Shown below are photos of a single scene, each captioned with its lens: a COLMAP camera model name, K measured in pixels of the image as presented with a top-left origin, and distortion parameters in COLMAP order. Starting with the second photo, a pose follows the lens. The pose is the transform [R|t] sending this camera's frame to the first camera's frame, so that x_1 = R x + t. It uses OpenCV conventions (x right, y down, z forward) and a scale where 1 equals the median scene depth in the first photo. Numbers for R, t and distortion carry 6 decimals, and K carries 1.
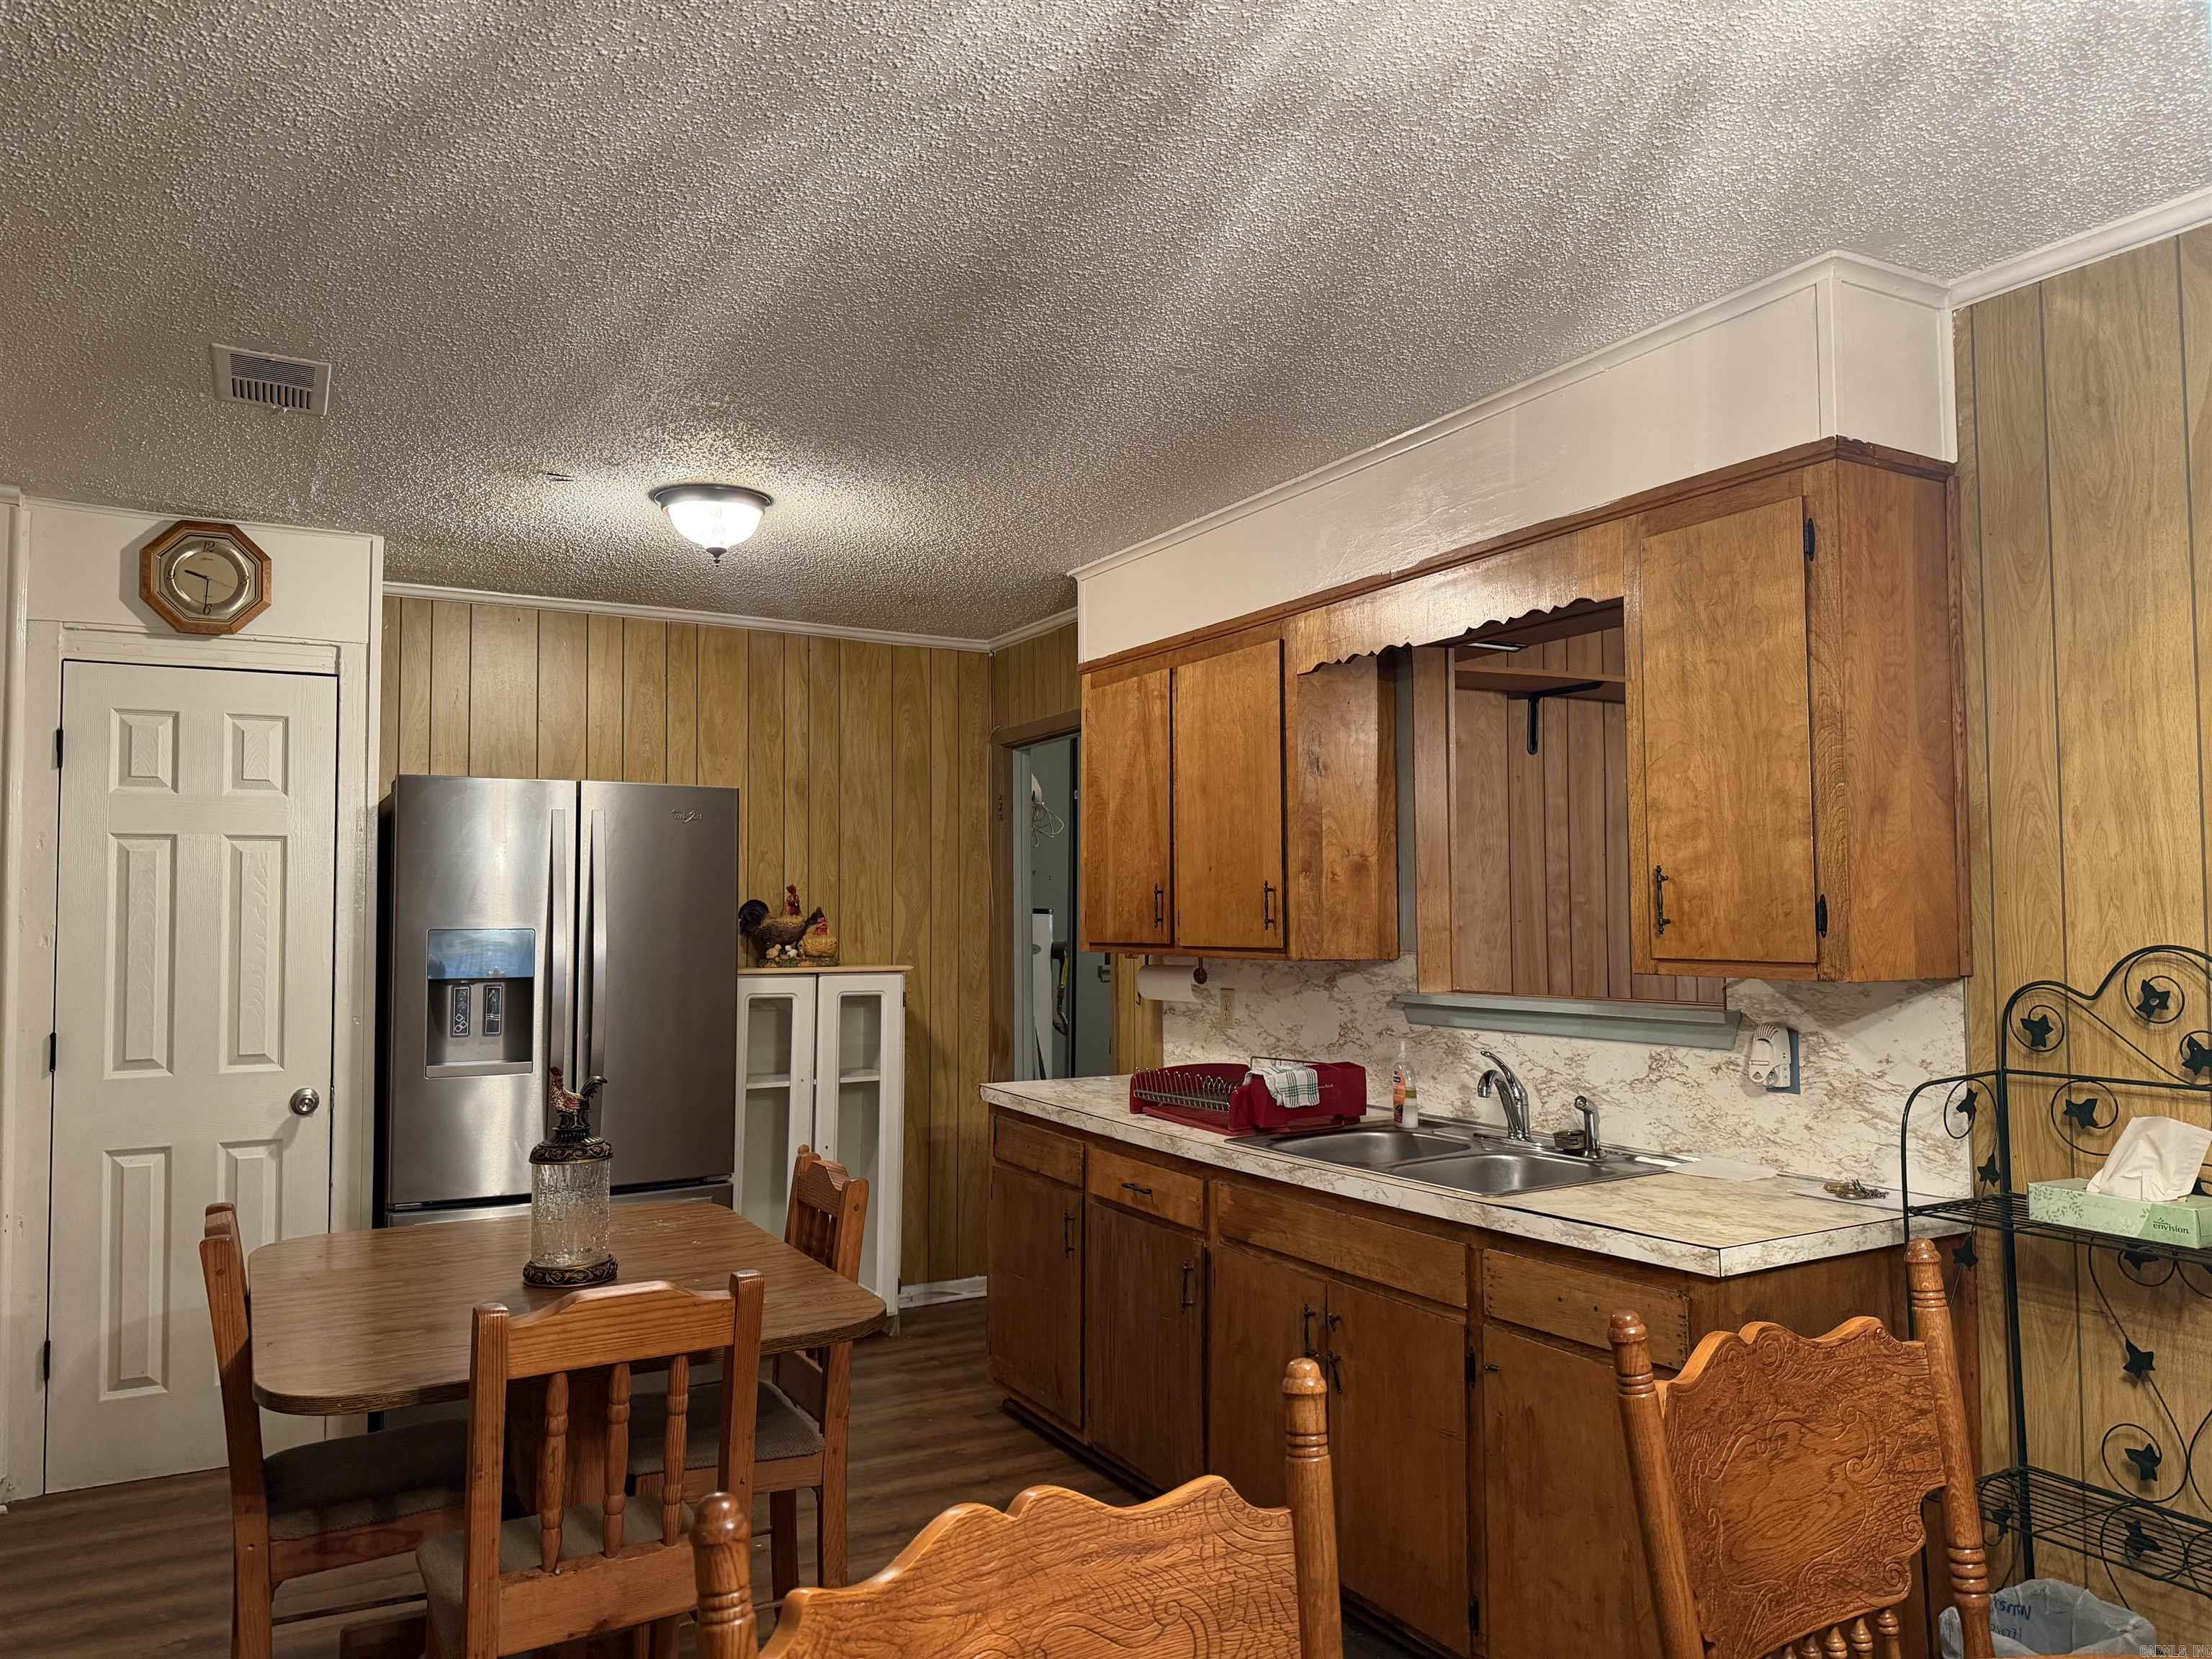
lens RADIAL K [[1540.6, 0, 1112.0], [0, 1540.6, 830.9], [0, 0, 1]] dist [0.076590, -0.092932]
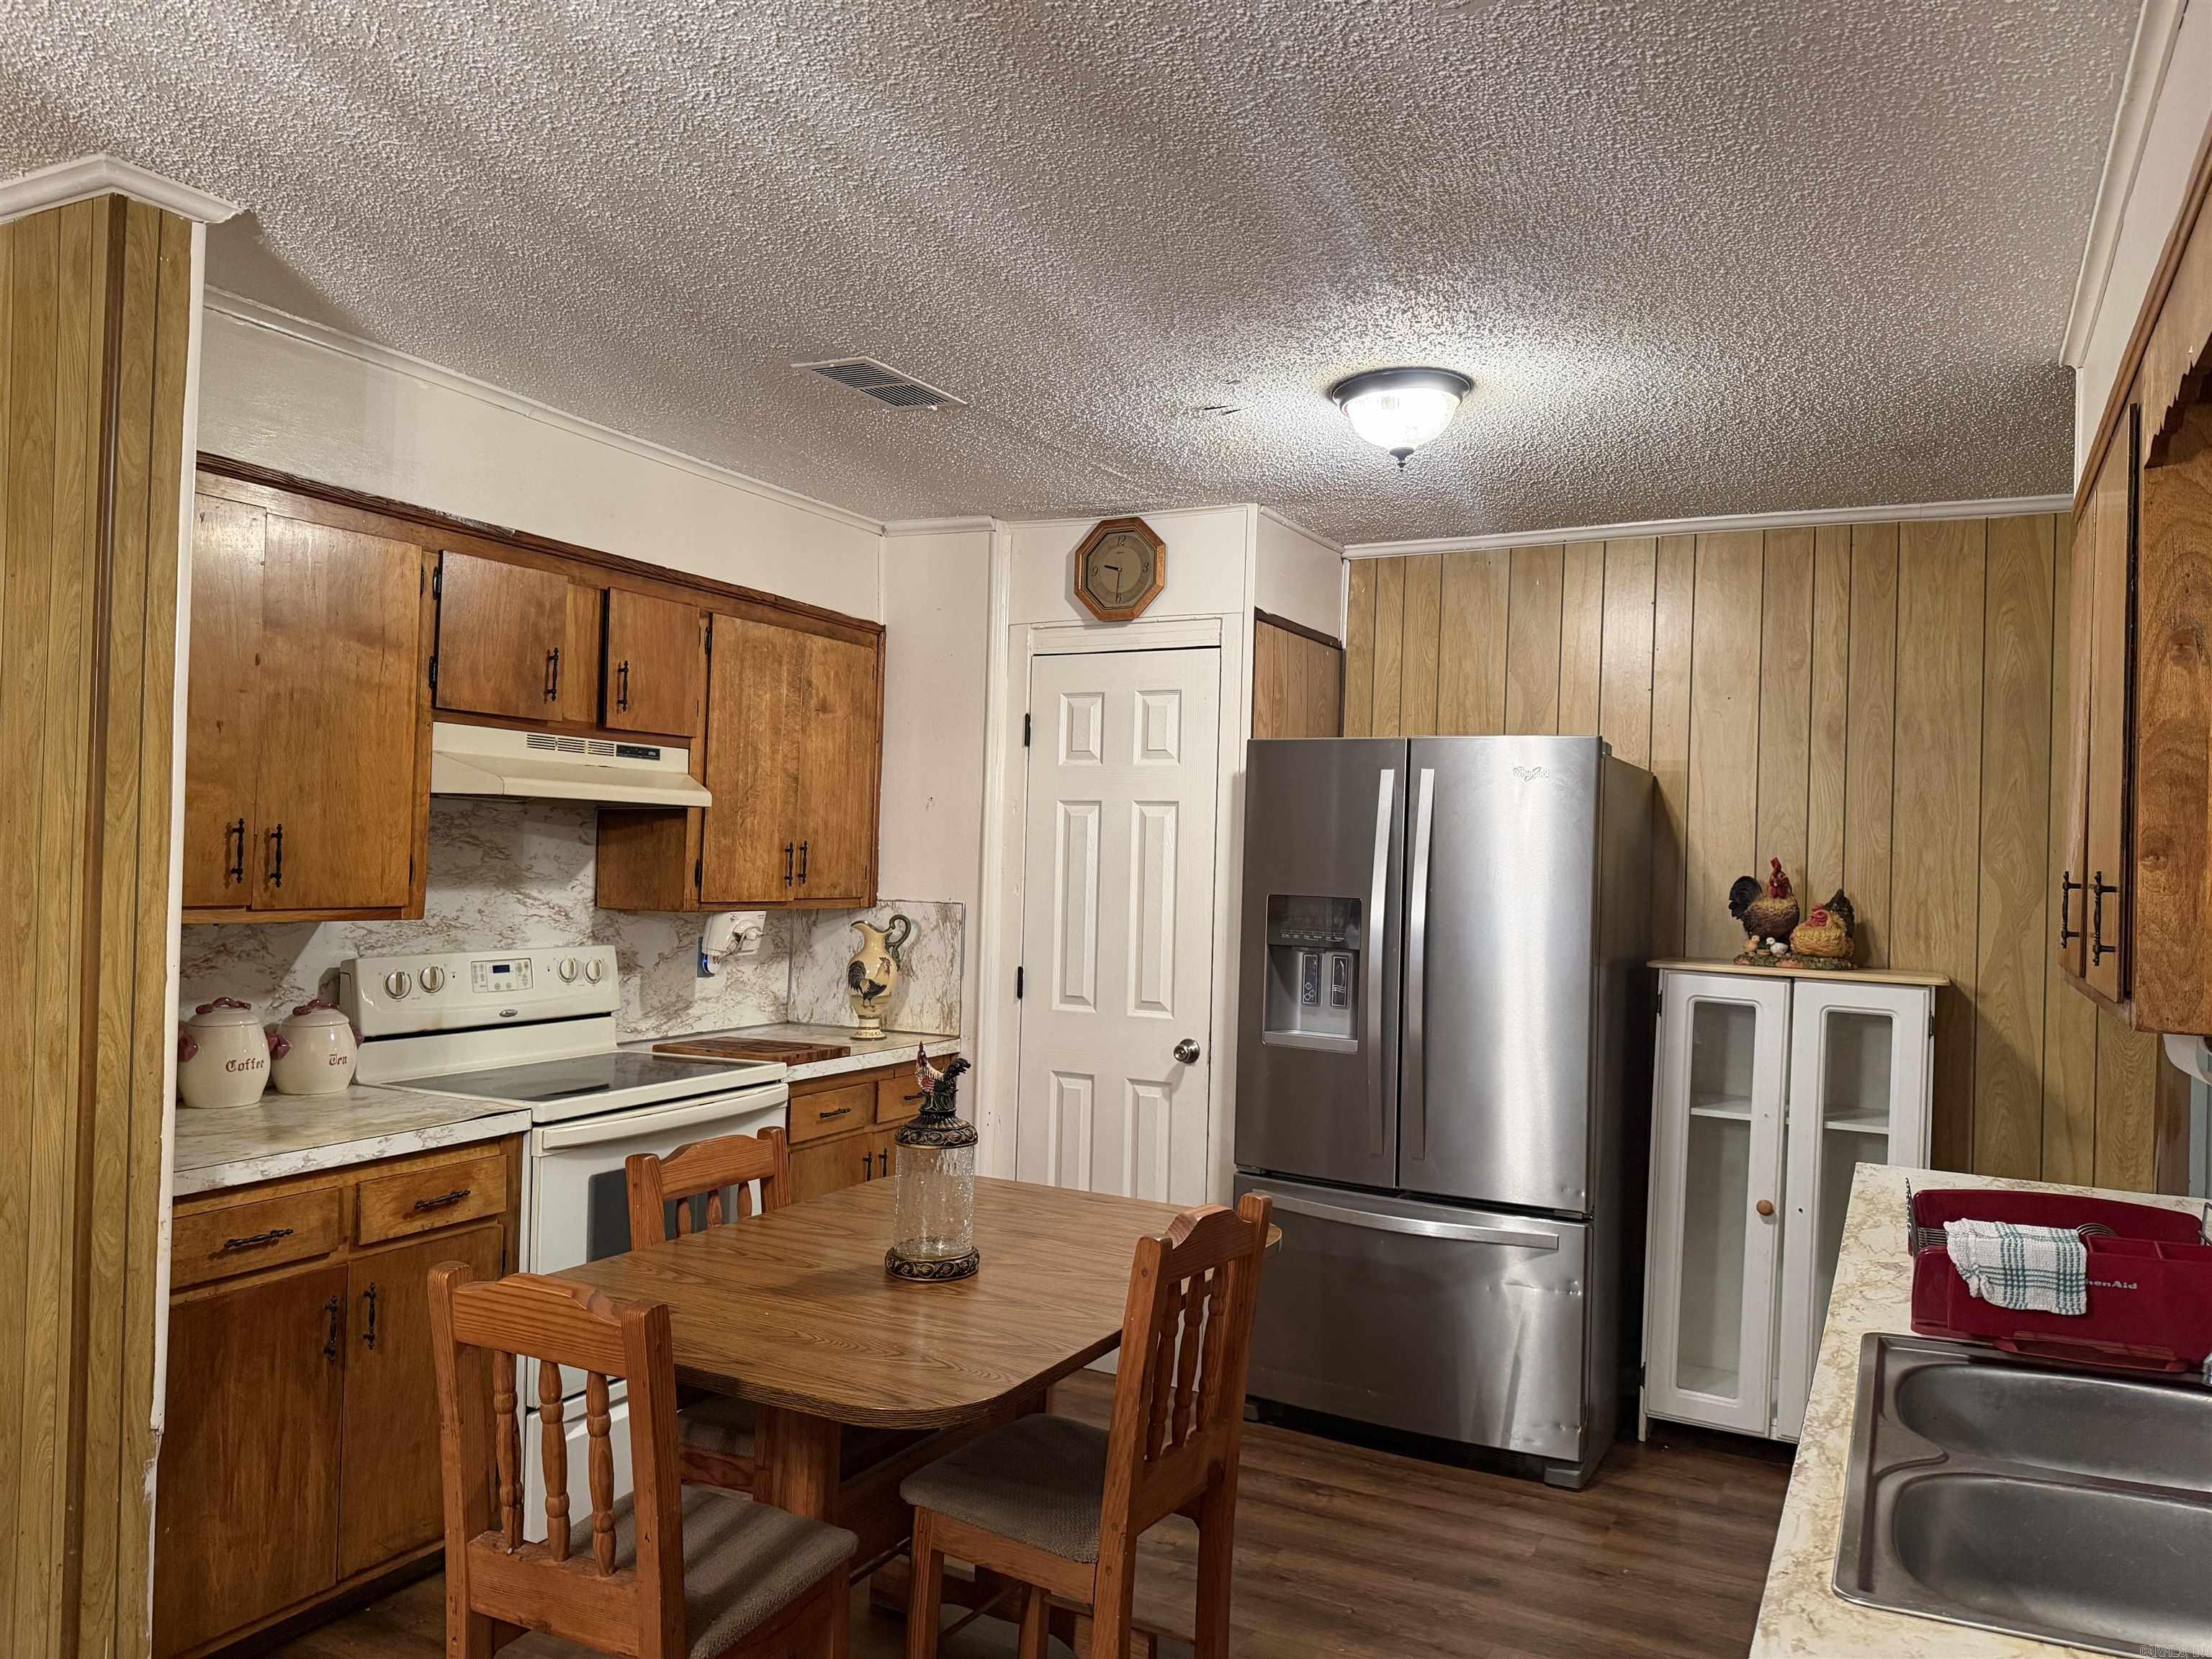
lens RADIAL K [[1540.6, 0, 1109.5], [0, 1540.6, 834.9], [0, 0, 1]] dist [0.076590, -0.092932]
pose [[0.537025, 0.010193, -0.843504, 0.275973], [0.013072, 0.999706, 0.020403, 0.003428], [0.843465, -0.021983, 0.536734, 0.322346]]
